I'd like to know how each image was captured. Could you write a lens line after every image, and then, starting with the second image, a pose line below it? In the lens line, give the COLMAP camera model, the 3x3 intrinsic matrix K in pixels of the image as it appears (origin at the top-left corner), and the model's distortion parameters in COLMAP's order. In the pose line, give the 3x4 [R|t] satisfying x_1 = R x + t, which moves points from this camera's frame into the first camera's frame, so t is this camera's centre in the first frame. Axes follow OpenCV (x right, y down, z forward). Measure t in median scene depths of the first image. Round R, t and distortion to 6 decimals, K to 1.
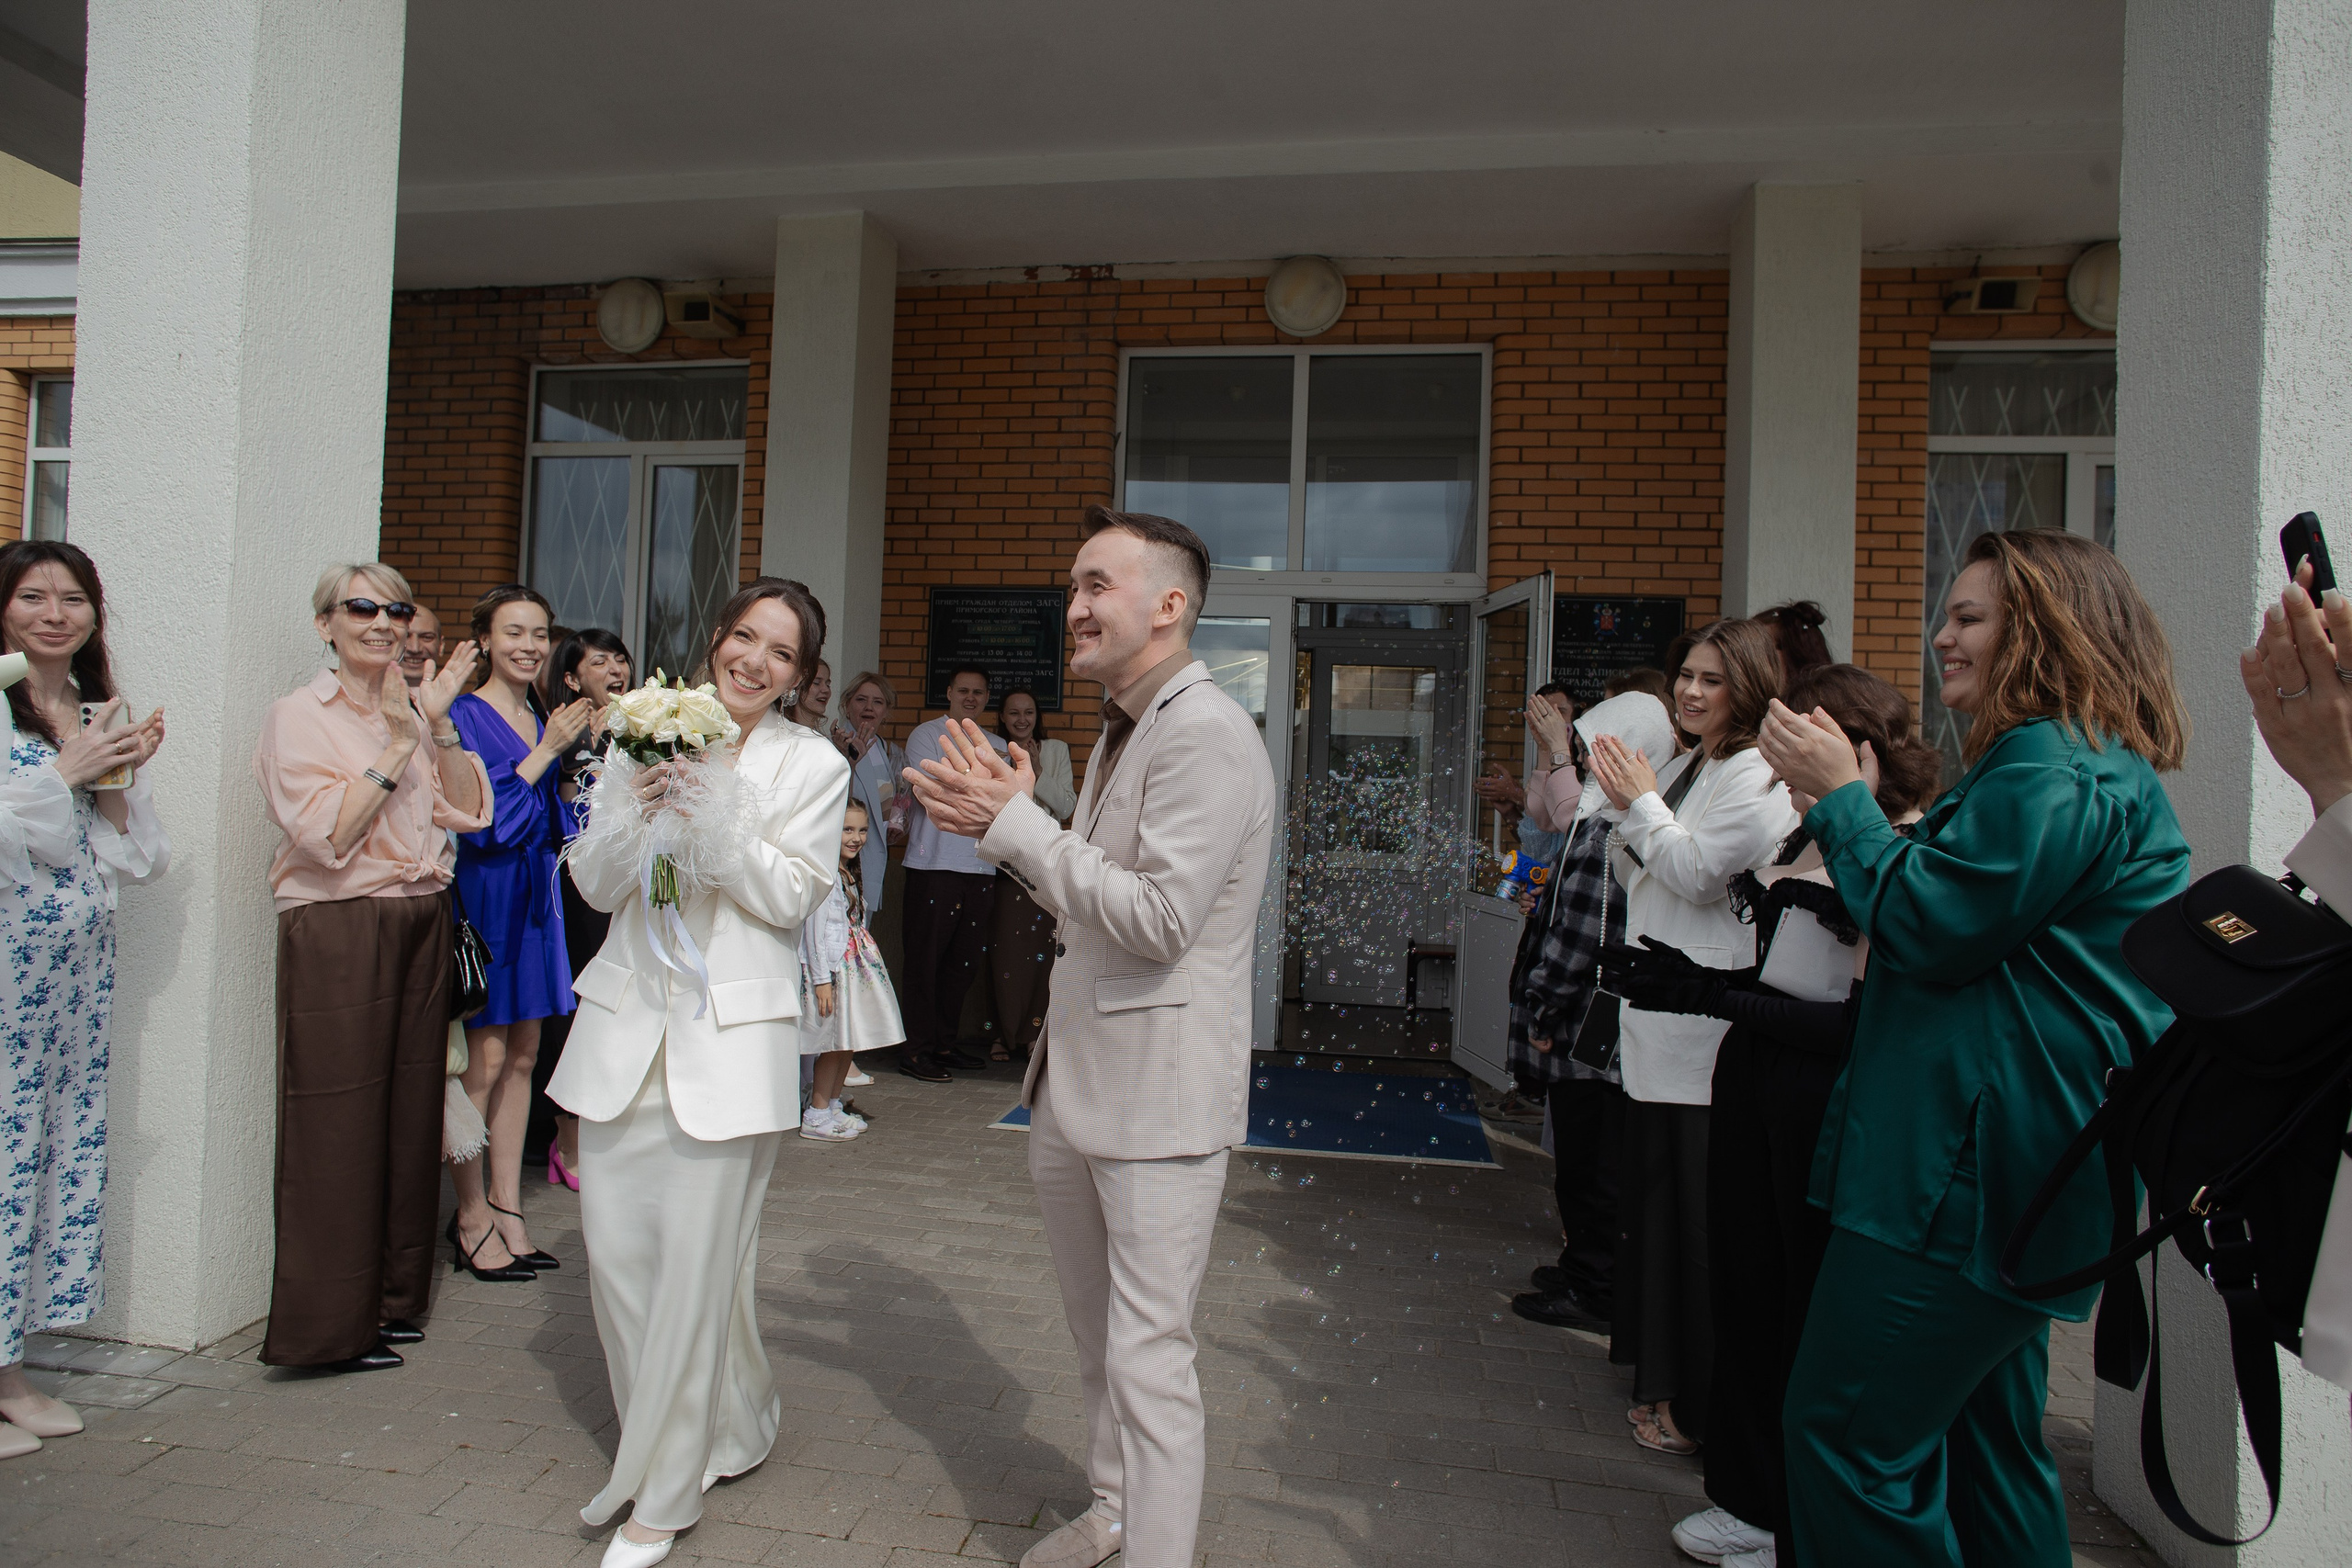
lens RADIAL K [[1353.5, 0, 1177.1], [0, 1353.5, 772.8], [0, 0, 1]] dist [-0.077229, 0.056341]
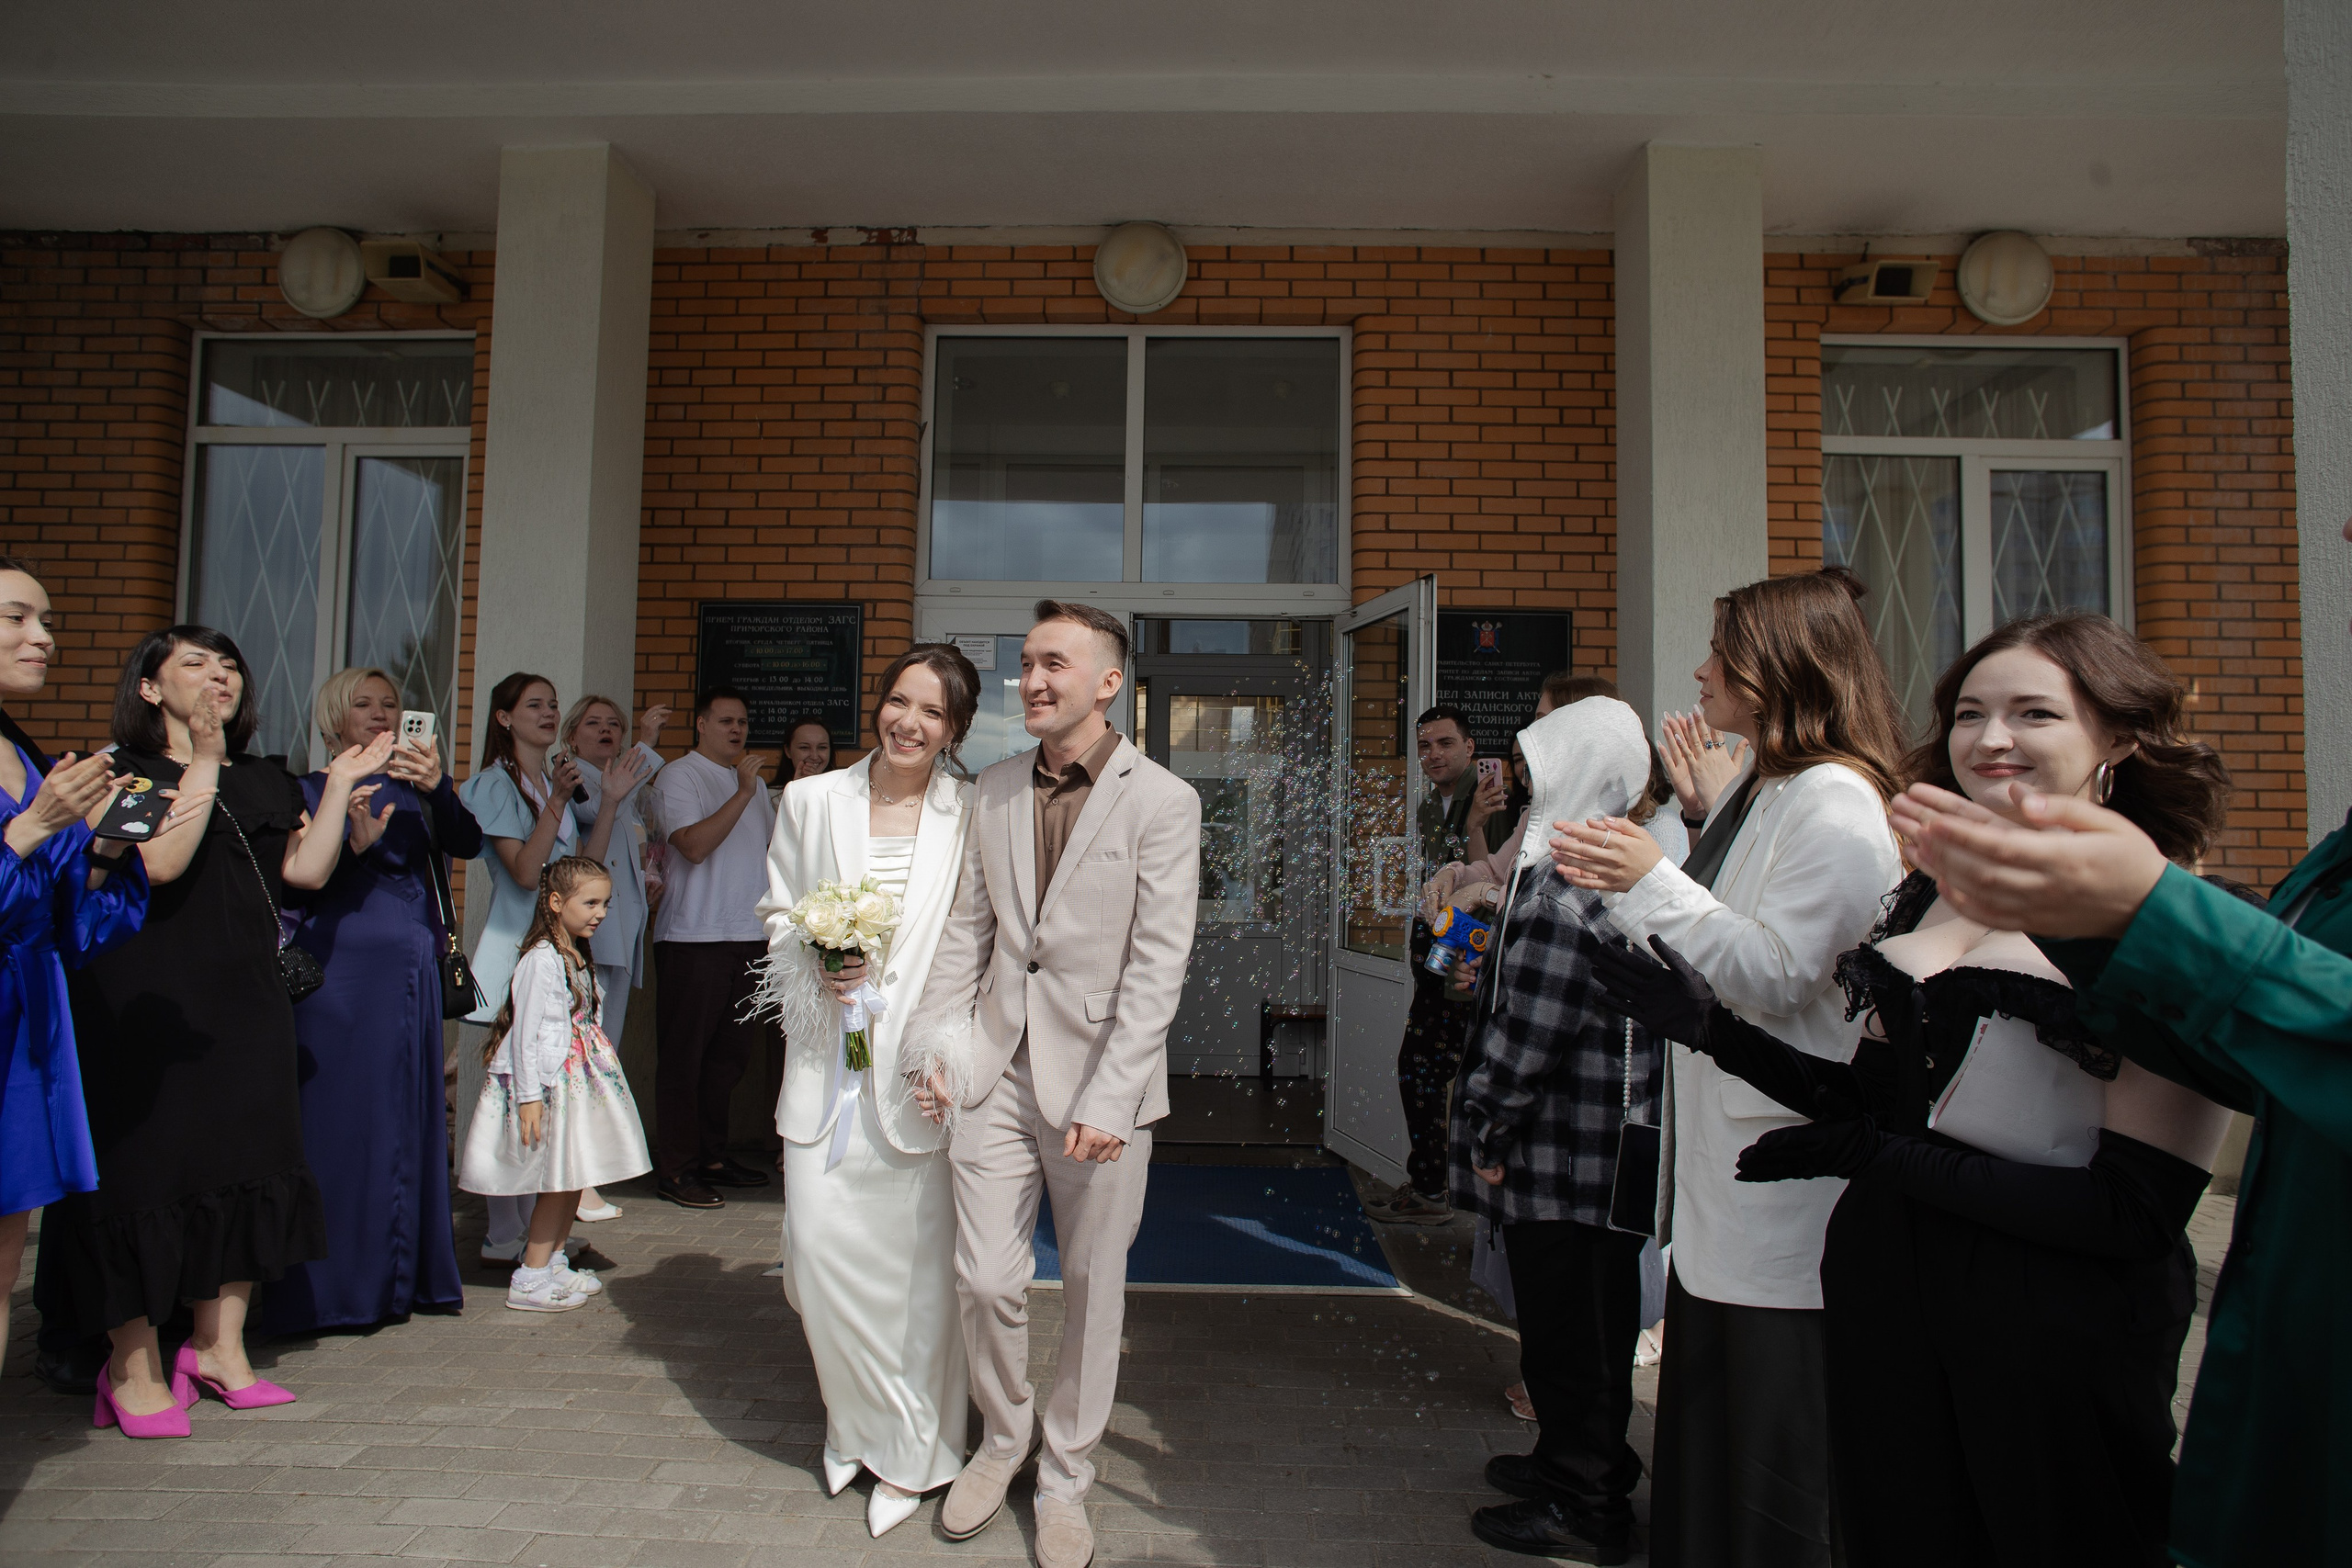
lens RADIAL K [[1353.5, 0, 1177.1], [0, 1353.5, 772.8], [0, 0, 1]] dist [-0.077229, 0.056341]
pose [[0.990967, -0.014304, 0.133338, -0.001450], [0.018899, 0.999268, -0.033261, 0.001775], [-0.132764, 0.035480, 0.990512, 0.149102]]
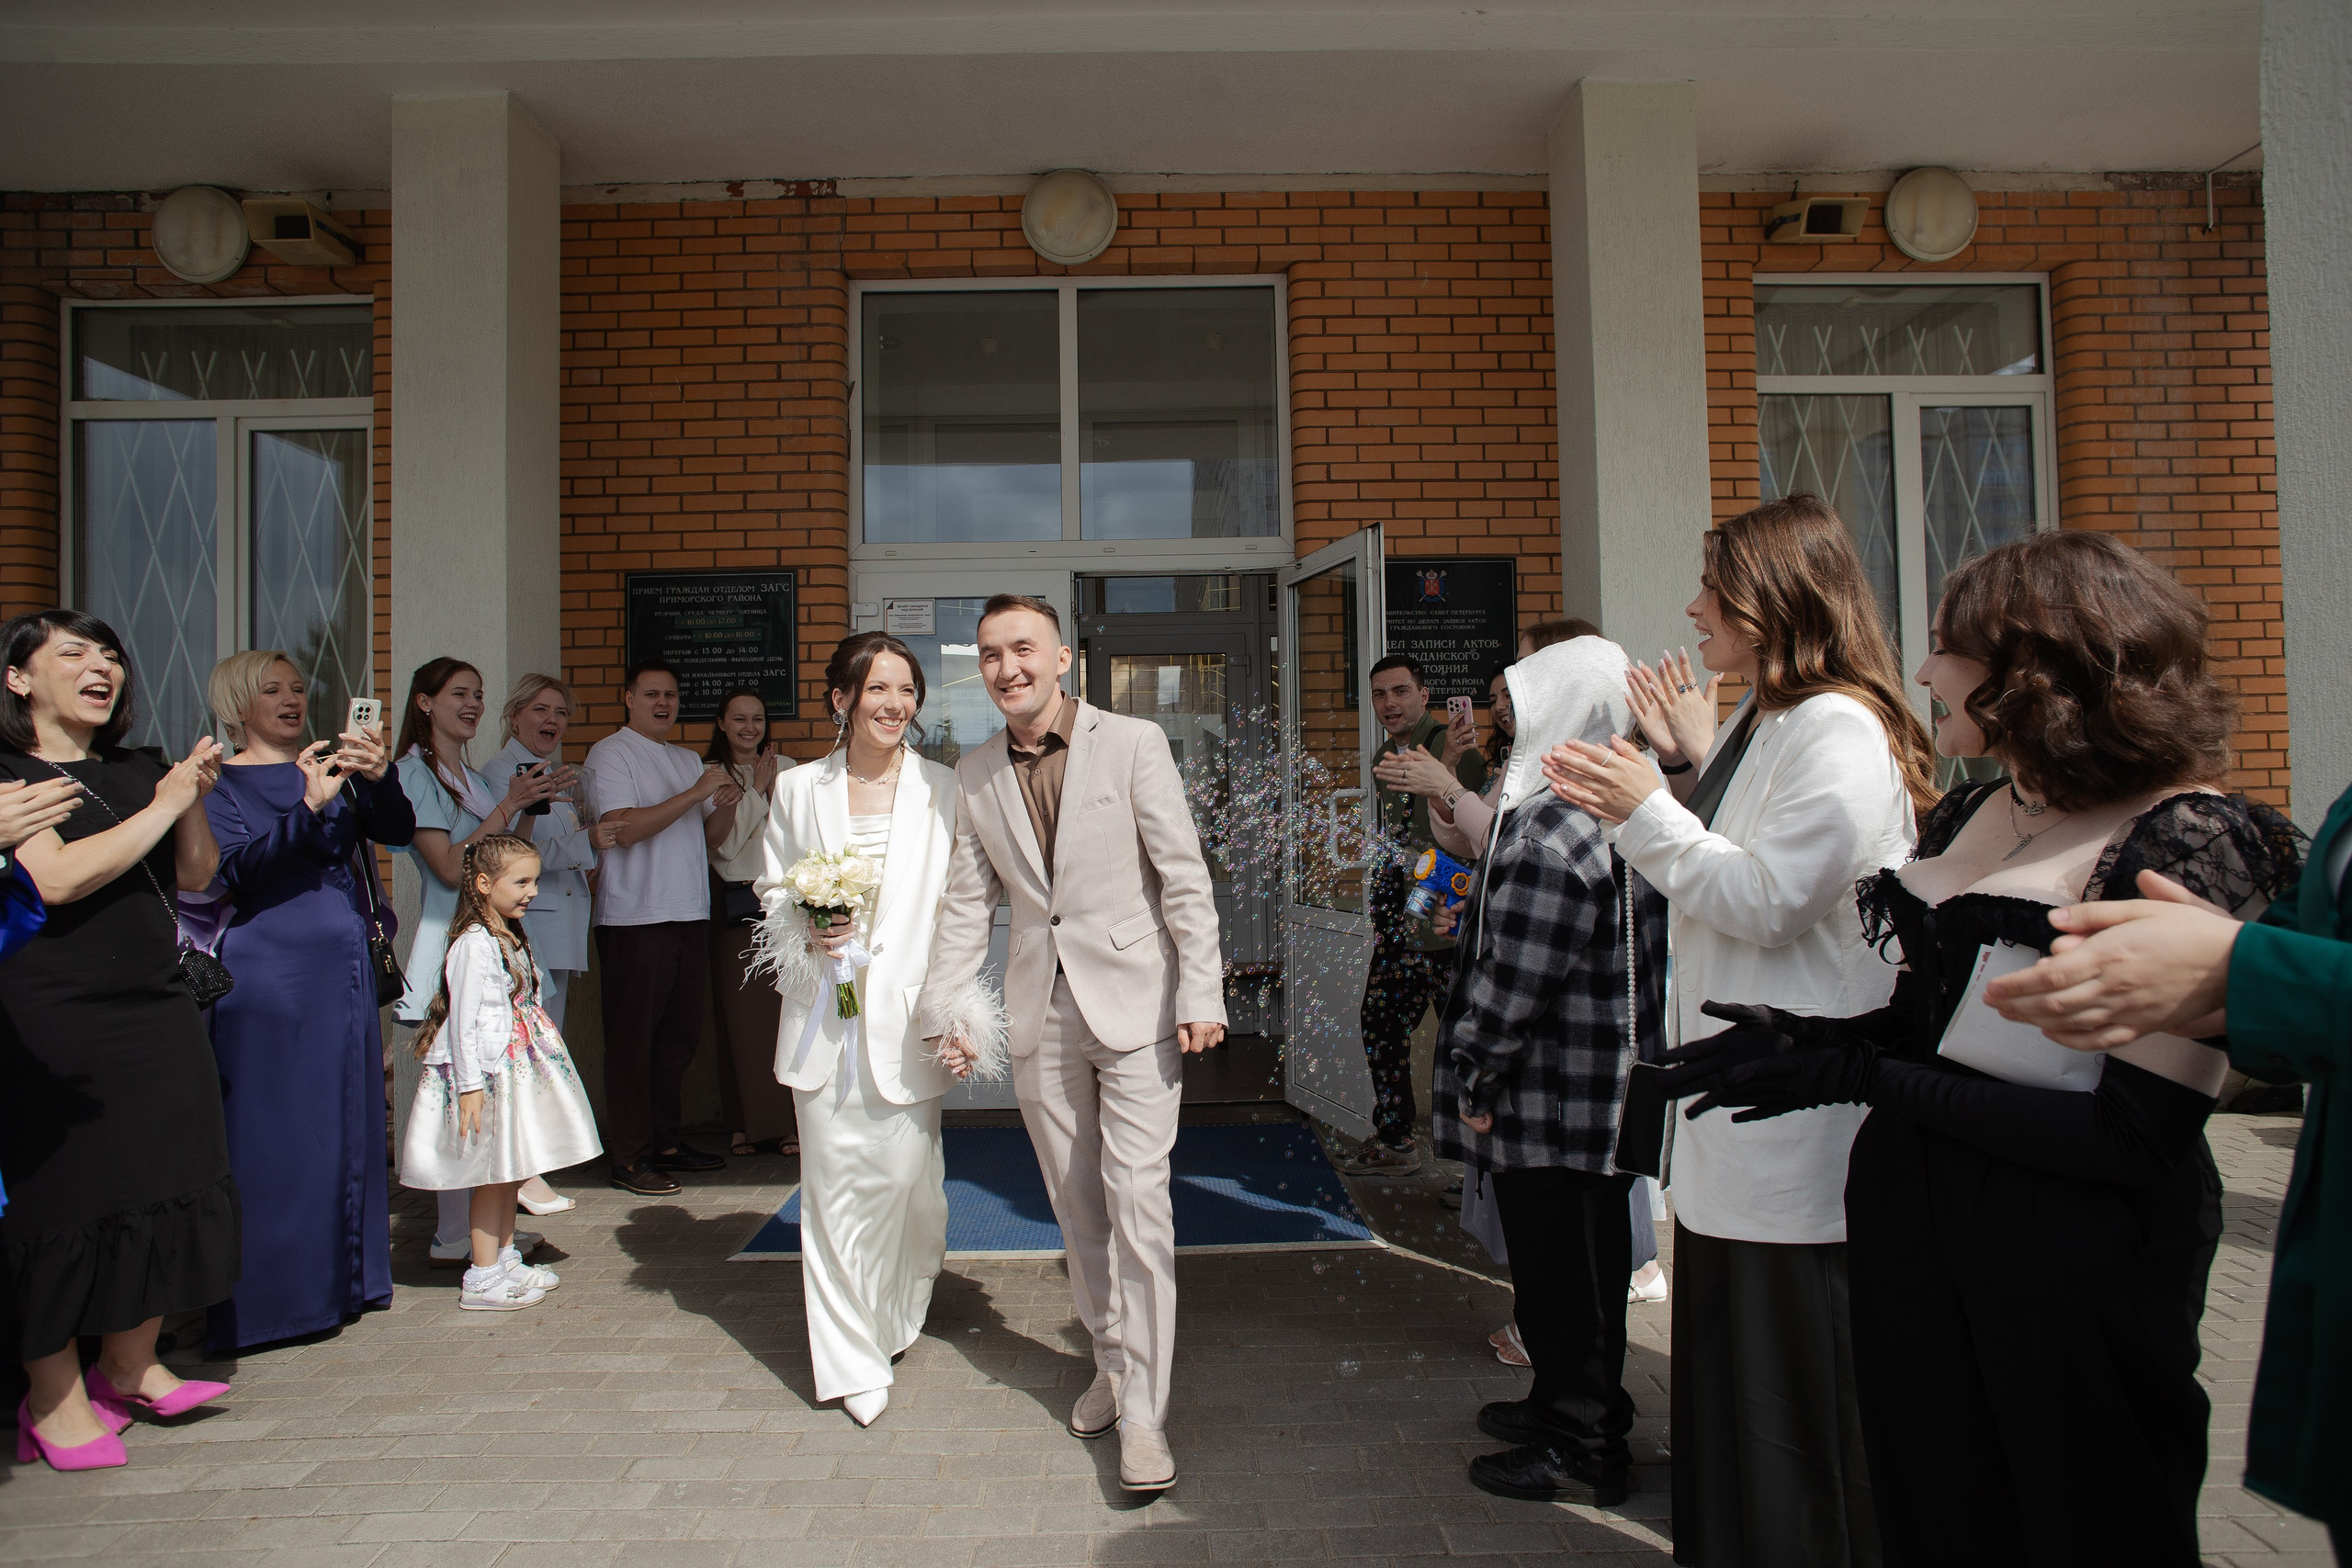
lens RADIAL K [[1349.4, 0, 1177.0], [0, 1349.4, 773.6], [0, 0, 1]] dist [-0.075427, 0.053774]
pose [[0.981690, -0.052927, 0.182987, -0.010898], [0.054510, 0.998507, -0.003626, 0.003745], [-0.182521, 0.013534, 0.983109, 0.163924]]
